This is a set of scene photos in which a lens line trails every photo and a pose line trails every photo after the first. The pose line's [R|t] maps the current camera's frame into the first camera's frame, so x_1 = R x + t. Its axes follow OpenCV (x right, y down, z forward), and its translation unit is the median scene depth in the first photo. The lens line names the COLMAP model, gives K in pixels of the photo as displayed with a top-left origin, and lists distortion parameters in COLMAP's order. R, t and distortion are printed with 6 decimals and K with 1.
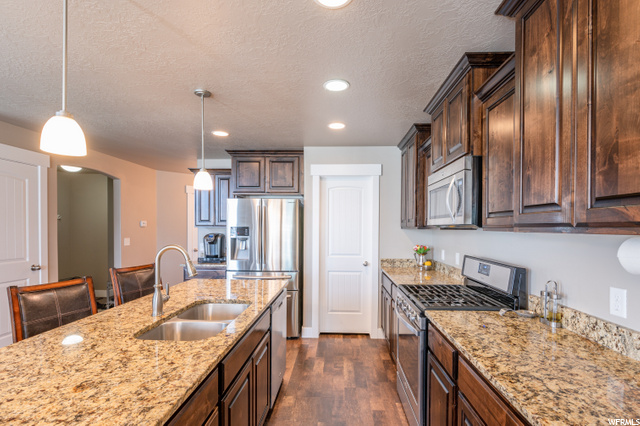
lens RADIAL K [[301.0, 0, 327.1], [0, 301.0, 231.2], [0, 0, 1]] dist [0.000598, -0.000119]
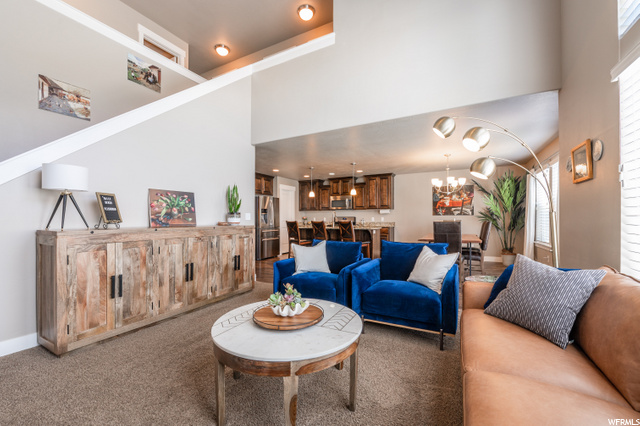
lens RADIAL K [[264.6, 0, 319.5], [0, 264.6, 219.1], [0, 0, 1]] dist [-0.003304, -0.000877]
pose [[0.456214, -0.000972, 0.889869, -1.825978], [0.014926, 0.999867, -0.006561, 0.085356], [-0.889745, 0.016275, 0.456168, -0.271772]]
